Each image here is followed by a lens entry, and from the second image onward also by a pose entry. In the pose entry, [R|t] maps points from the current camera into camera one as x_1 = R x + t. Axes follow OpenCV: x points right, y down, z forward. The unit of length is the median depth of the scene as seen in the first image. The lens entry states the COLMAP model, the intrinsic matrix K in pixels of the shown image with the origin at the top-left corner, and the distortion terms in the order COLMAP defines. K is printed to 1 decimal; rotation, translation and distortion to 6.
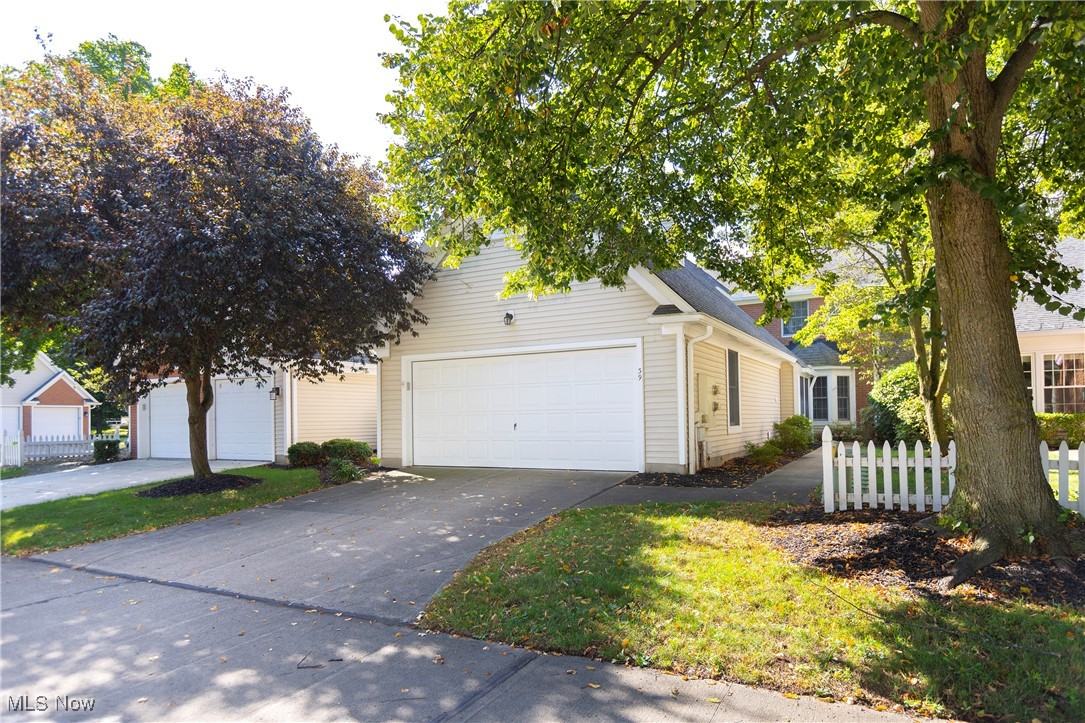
lens RADIAL K [[634.1, 0, 538.2], [0, 634.1, 362.1], [0, 0, 1]] dist [0.002294, -0.002981]
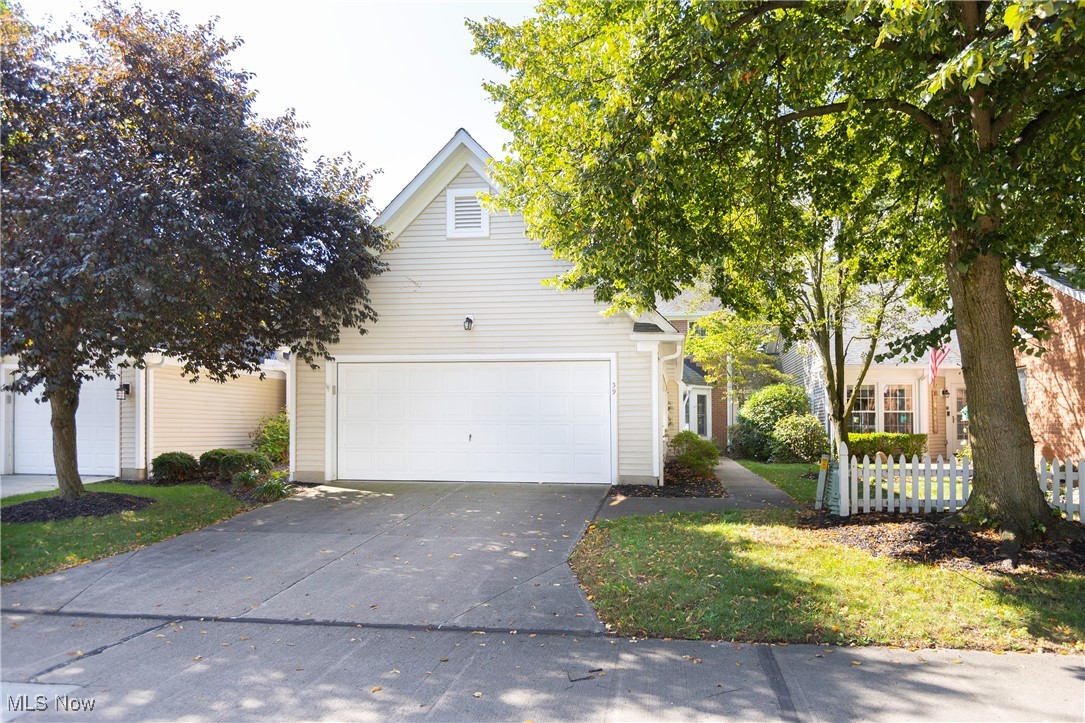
lens RADIAL K [[680.3, 0, 550.0], [0, 680.3, 363.6], [0, 0, 1]] dist [-0.003312, 0.000543]
pose [[0.936569, 0.053009, 0.346450, -0.338545], [-0.050019, 0.998594, -0.017574, 0.003875], [-0.346895, -0.000869, 0.937904, 0.009188]]
